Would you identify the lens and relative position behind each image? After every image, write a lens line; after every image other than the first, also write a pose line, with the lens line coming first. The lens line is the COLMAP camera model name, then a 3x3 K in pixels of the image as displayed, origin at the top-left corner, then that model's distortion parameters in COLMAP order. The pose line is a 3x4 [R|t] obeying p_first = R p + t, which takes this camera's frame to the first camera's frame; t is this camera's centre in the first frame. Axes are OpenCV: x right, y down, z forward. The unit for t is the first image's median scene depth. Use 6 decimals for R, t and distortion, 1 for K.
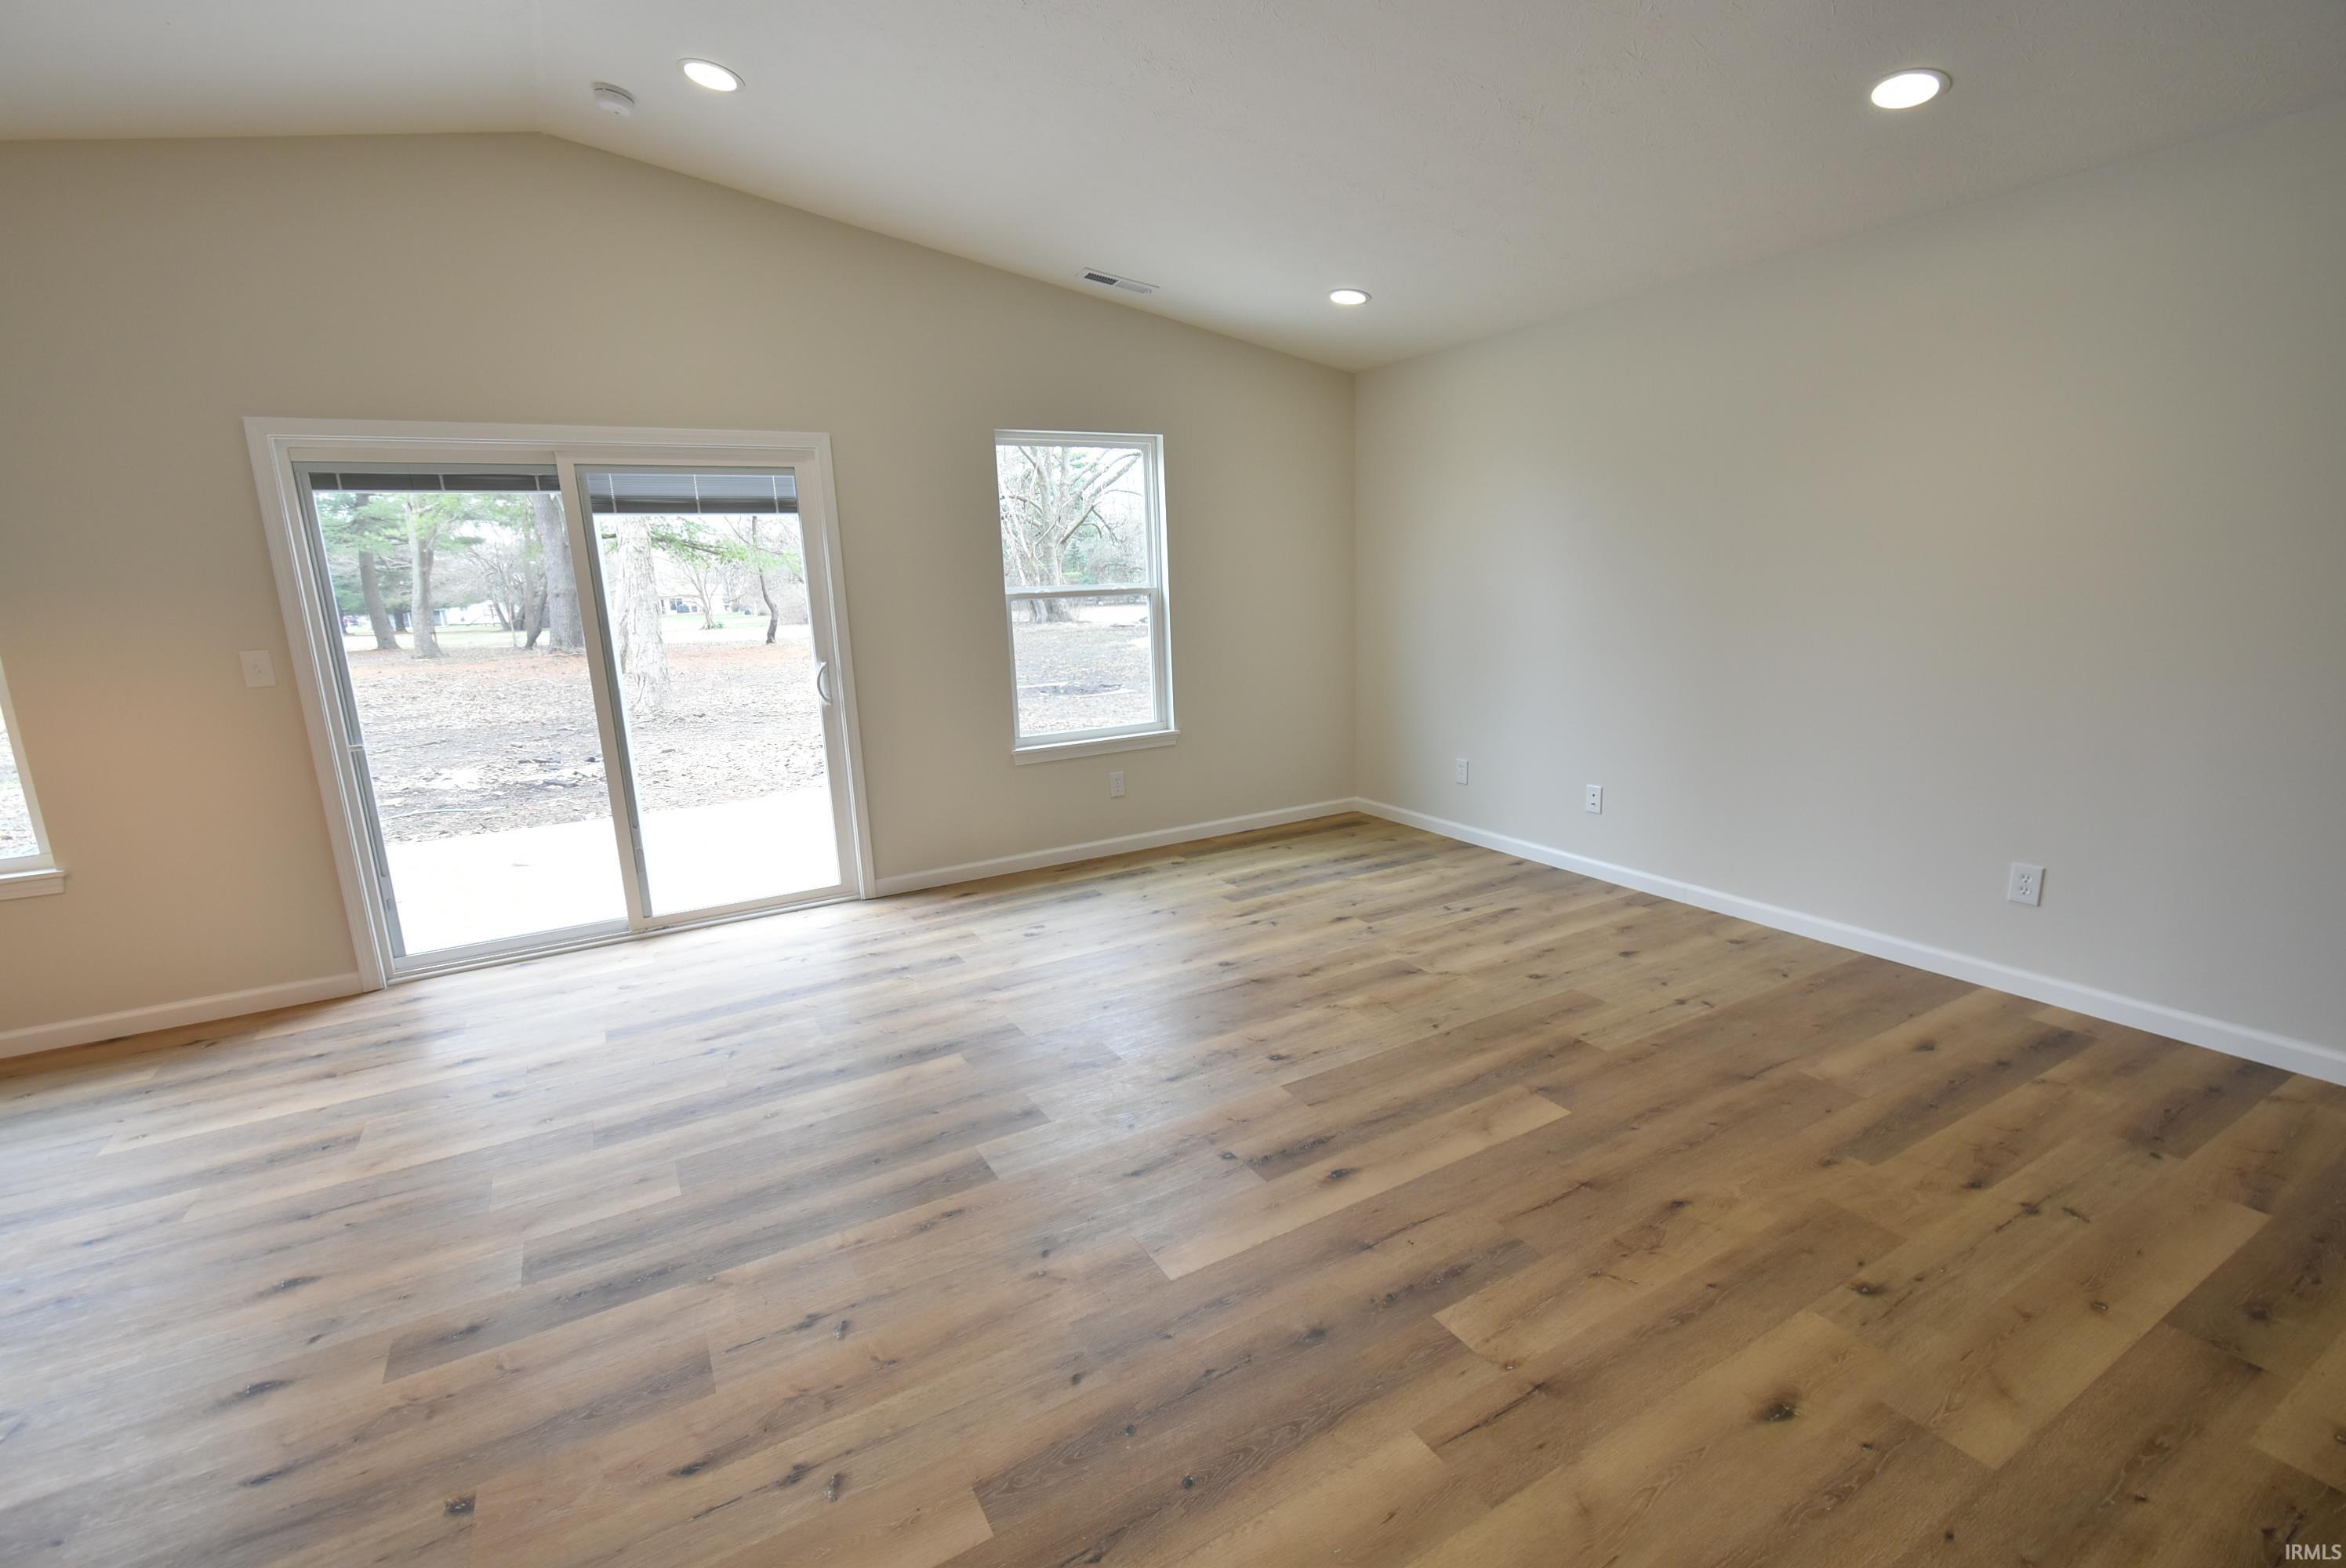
lens RADIAL K [[1034.4, 0, 1172.2], [0, 1034.4, 791.0], [0, 0, 1]] dist [0.010134, -0.005755]
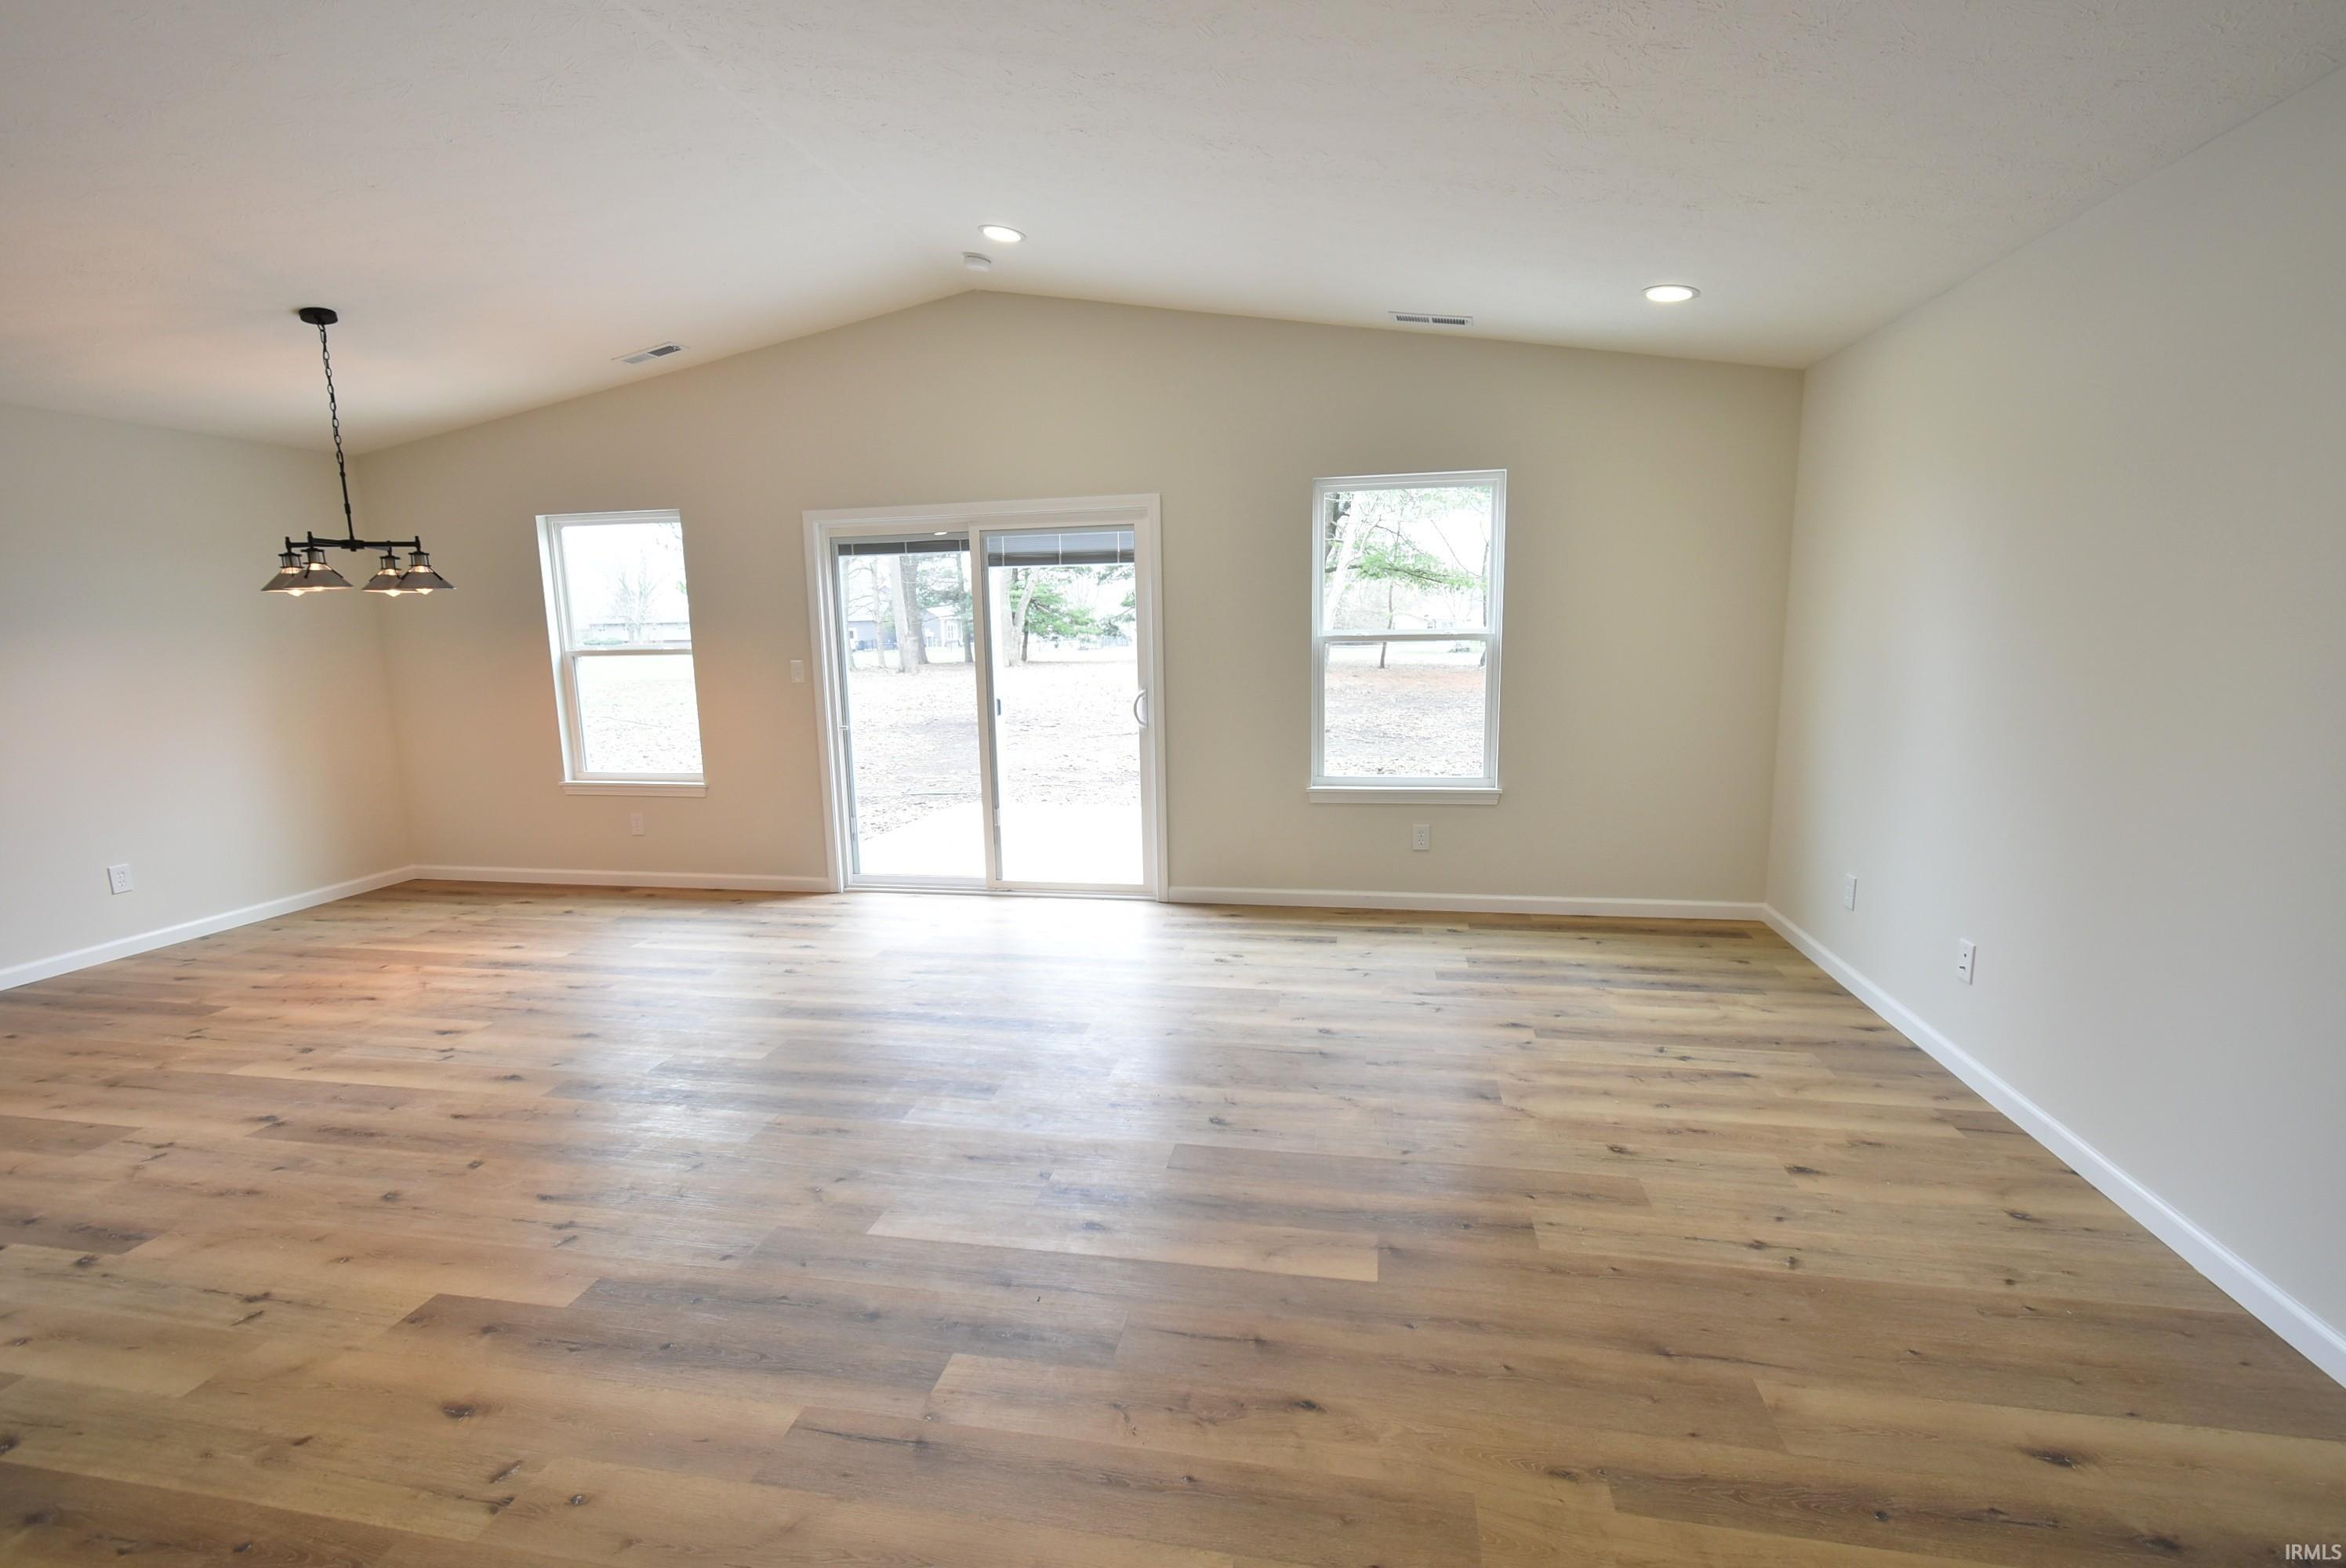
lens RADIAL K [[1047.5, 0, 1172.7], [0, 1047.5, 790.8], [0, 0, 1]] dist [0.008824, -0.003819]
pose [[0.760341, 0.125509, -0.637282, 0.544057], [-0.141899, 0.989550, 0.025585, -0.058094], [0.633834, 0.070976, 0.770205, 0.155214]]
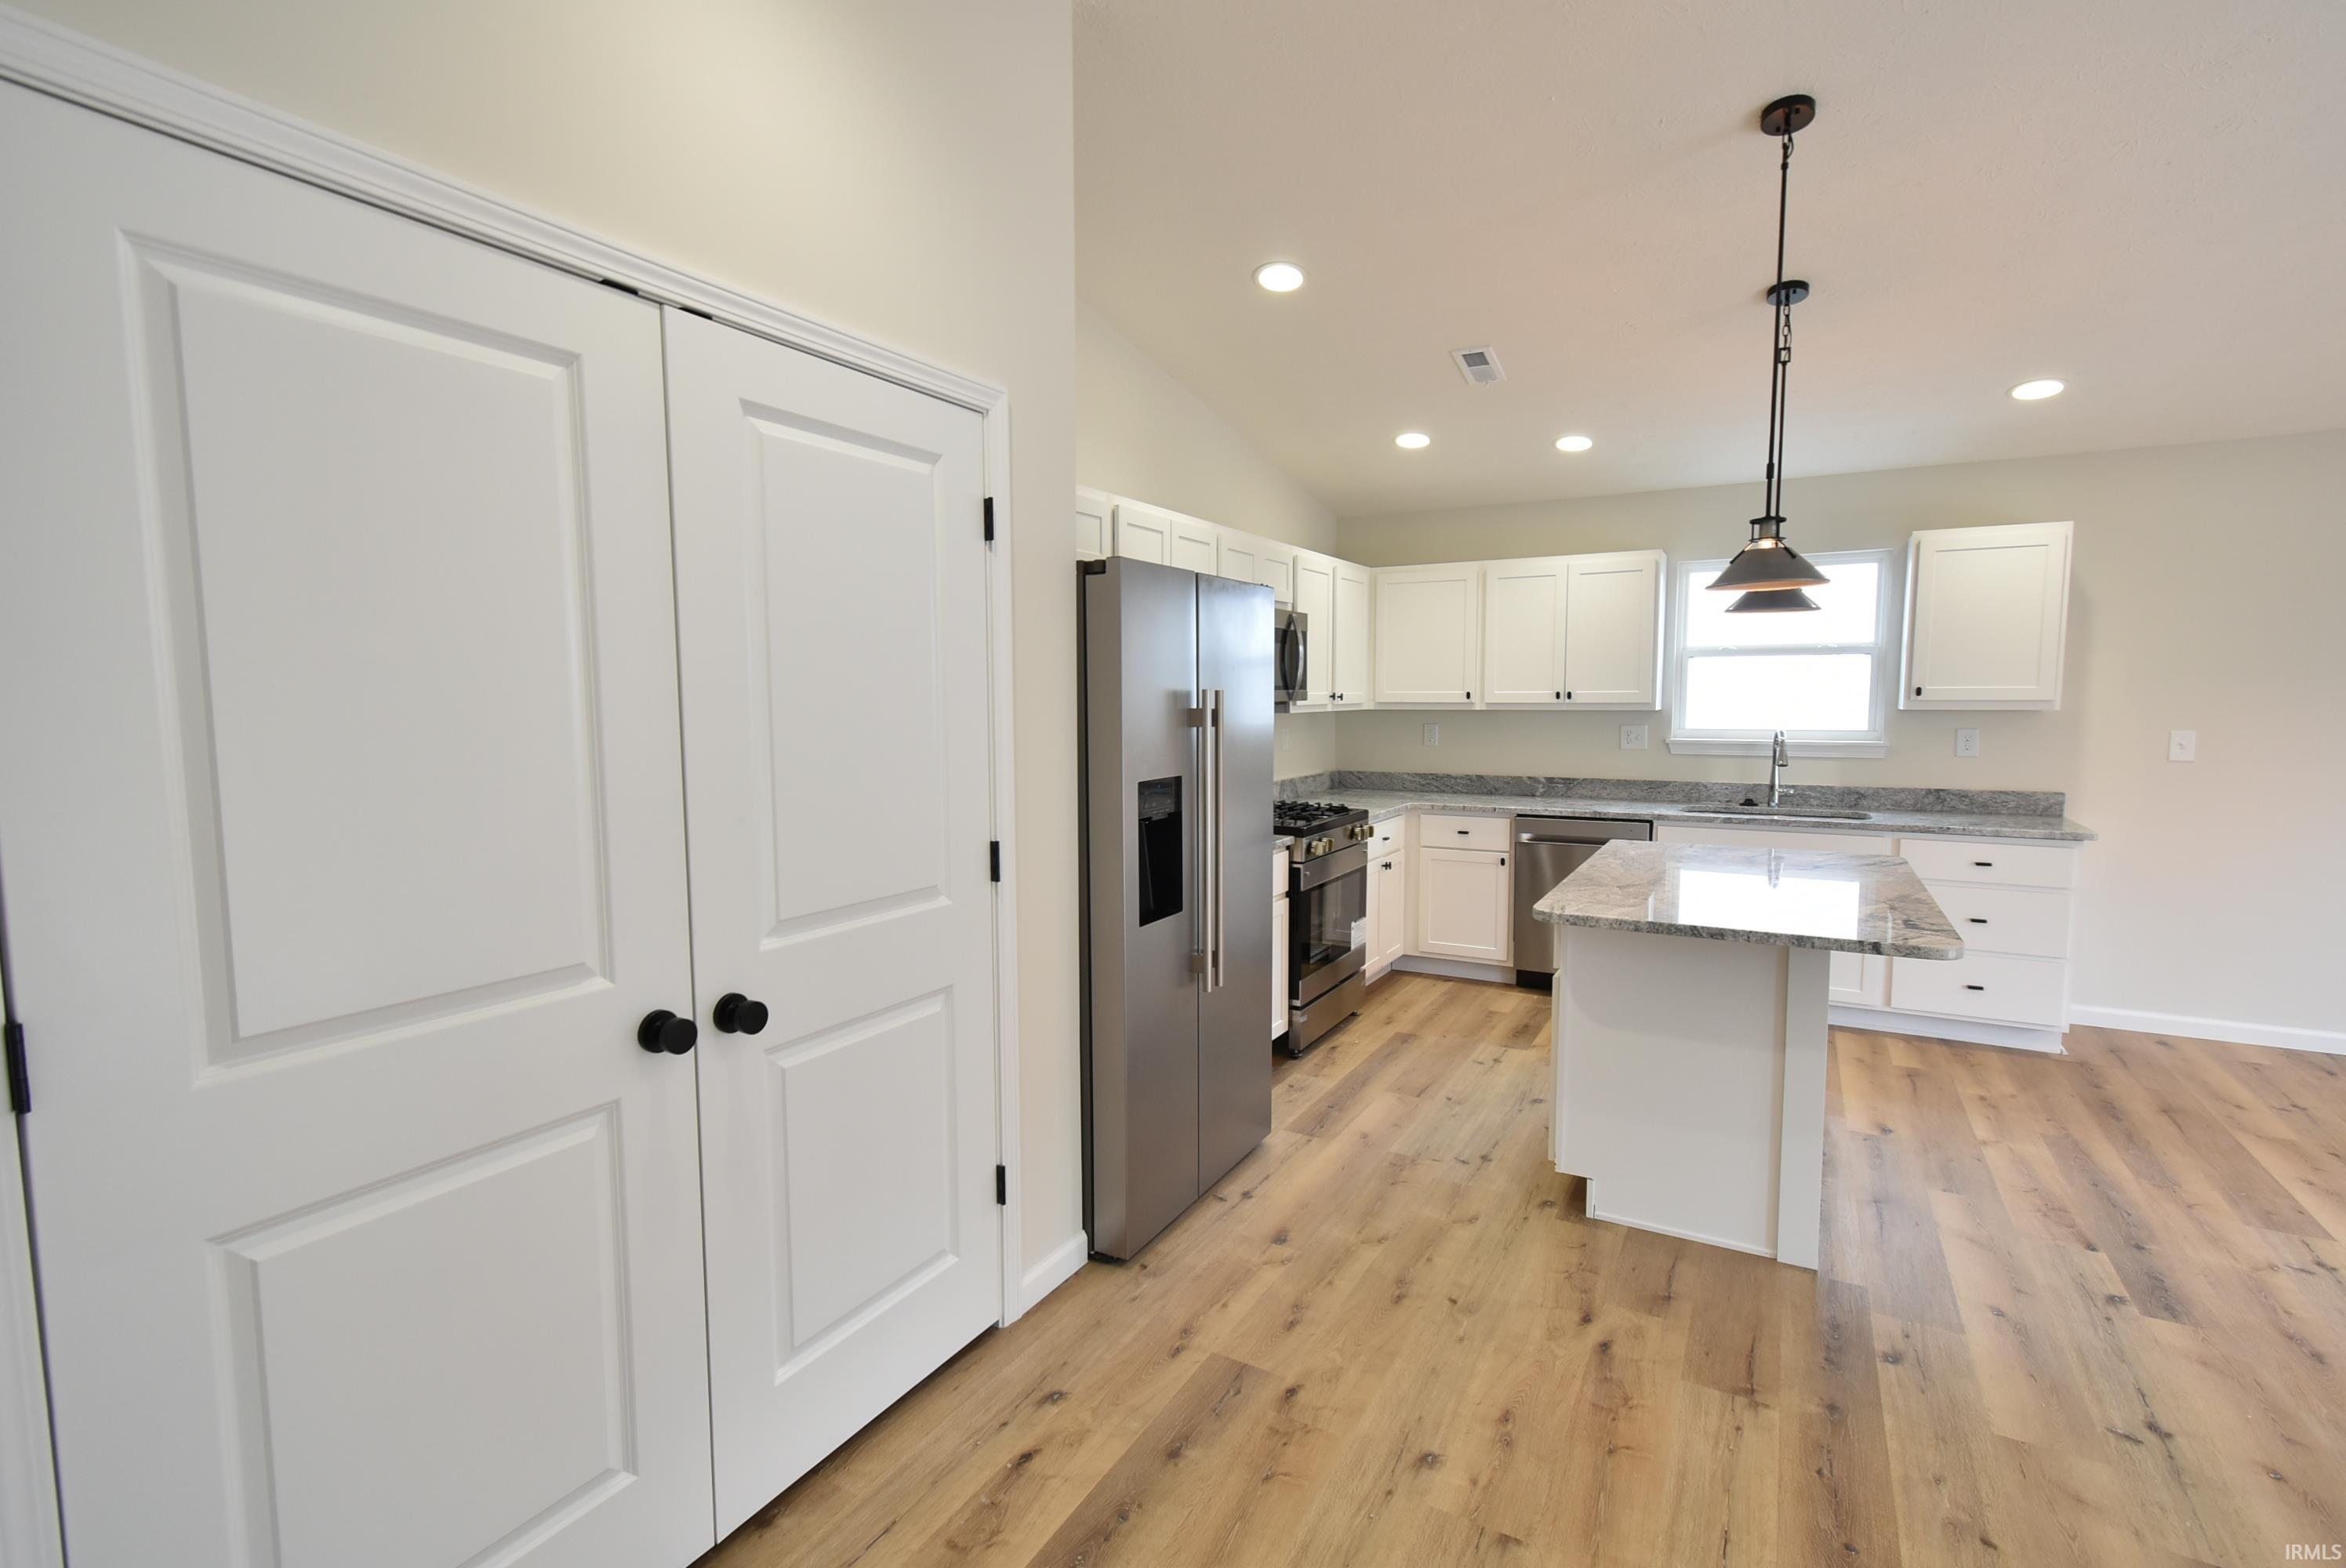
lens RADIAL K [[1091.6, 0, 1171.6], [0, 1091.6, 791.9], [0, 0, 1]] dist [0.010835, -0.001168]
pose [[-0.857623, 0.086960, -0.506873, 0.479333], [-0.069431, 0.956998, 0.281662, -0.114999], [0.509570, 0.276752, -0.814706, 0.427664]]
